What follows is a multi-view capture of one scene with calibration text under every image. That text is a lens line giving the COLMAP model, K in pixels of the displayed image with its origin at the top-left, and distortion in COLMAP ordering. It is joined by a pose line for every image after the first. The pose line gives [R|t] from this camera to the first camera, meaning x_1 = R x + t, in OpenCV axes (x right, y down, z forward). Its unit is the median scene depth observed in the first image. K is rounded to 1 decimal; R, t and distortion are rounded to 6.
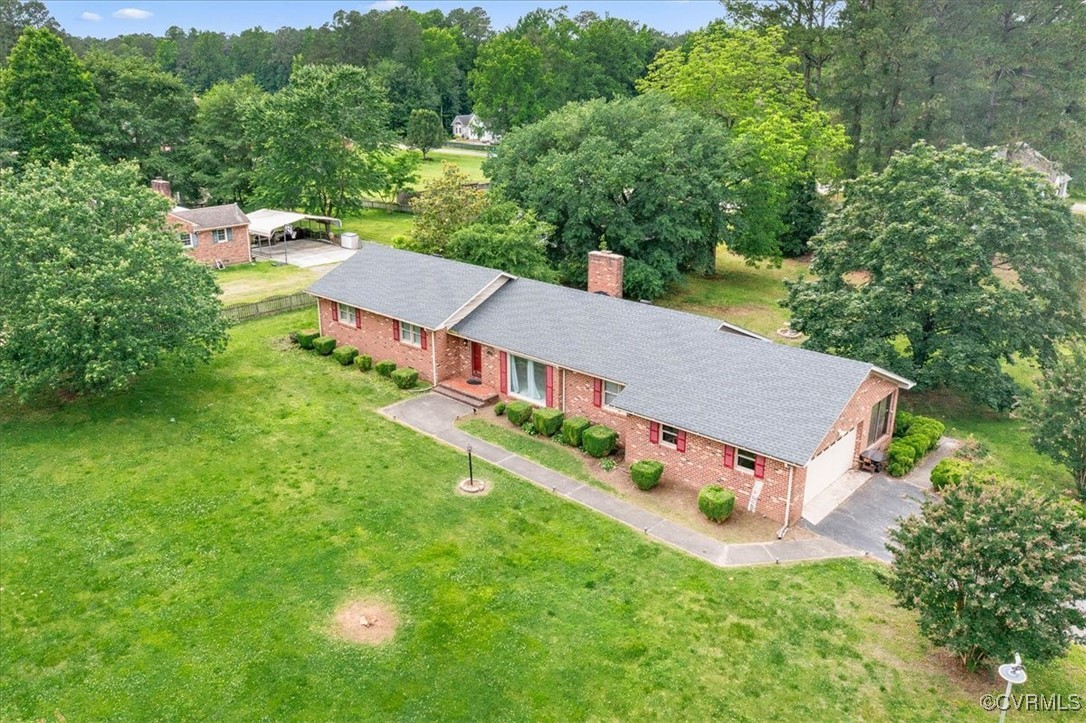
lens RADIAL K [[862.7, 0, 542.3], [0, 862.7, 328.5], [0, 0, 1]] dist [-0.025886, 0.010161]
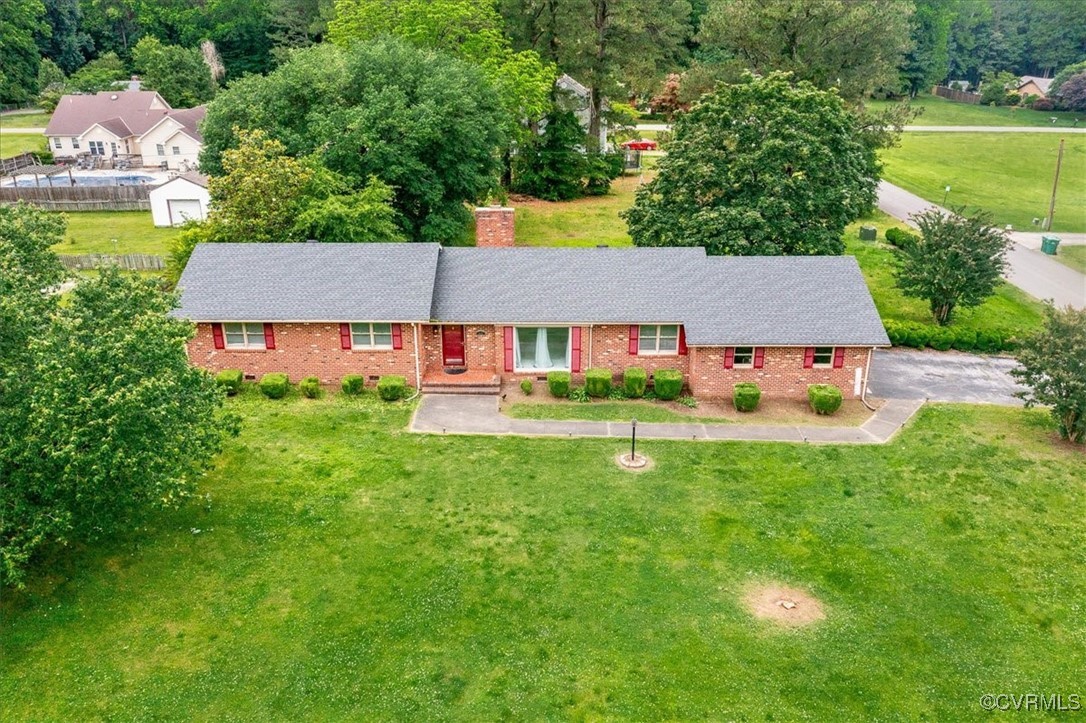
lens RADIAL K [[862.7, 0, 540.7], [0, 862.7, 348.9], [0, 0, 1]] dist [-0.025886, 0.010161]
pose [[0.743386, -0.243850, 0.622828, -0.631687], [0.194752, 0.969741, 0.147223, -0.082335], [-0.639882, 0.011853, 0.768382, 0.307126]]
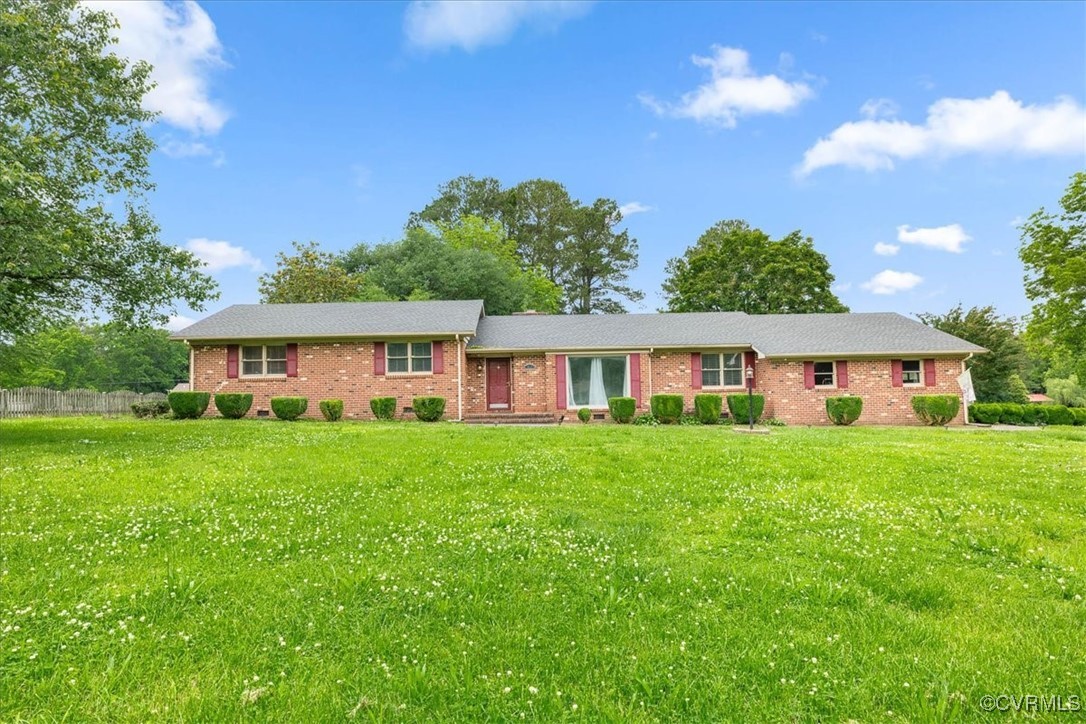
lens RADIAL K [[584.6, 0, 538.3], [0, 584.6, 366.5], [0, 0, 1]] dist [0.002518, 0.001634]
pose [[0.722884, 0.028476, 0.690383, -0.479081], [0.224714, 0.935148, -0.273864, 0.199302], [-0.653409, 0.353110, 0.669605, 0.692390]]
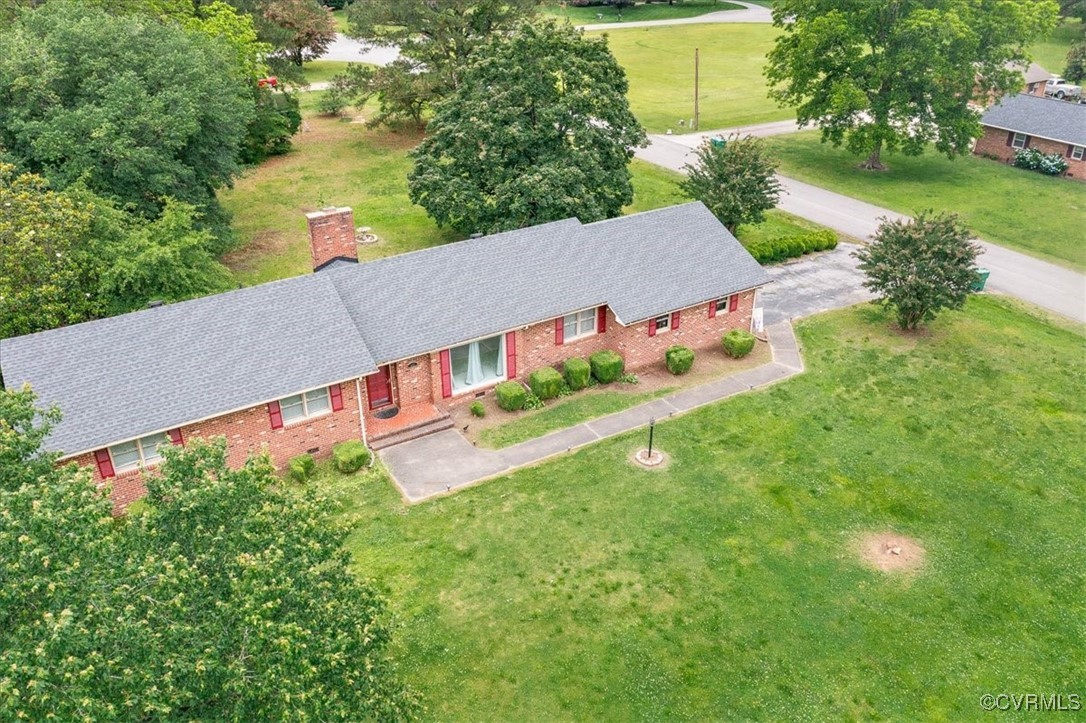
lens RADIAL K [[862.7, 0, 542.7], [0, 862.7, 358.4], [0, 0, 1]] dist [-0.025886, 0.010161]
pose [[0.280421, -0.452365, 0.846599, -0.753408], [0.288315, 0.880955, 0.375223, -0.258298], [-0.915554, 0.138867, 0.377462, 0.661486]]
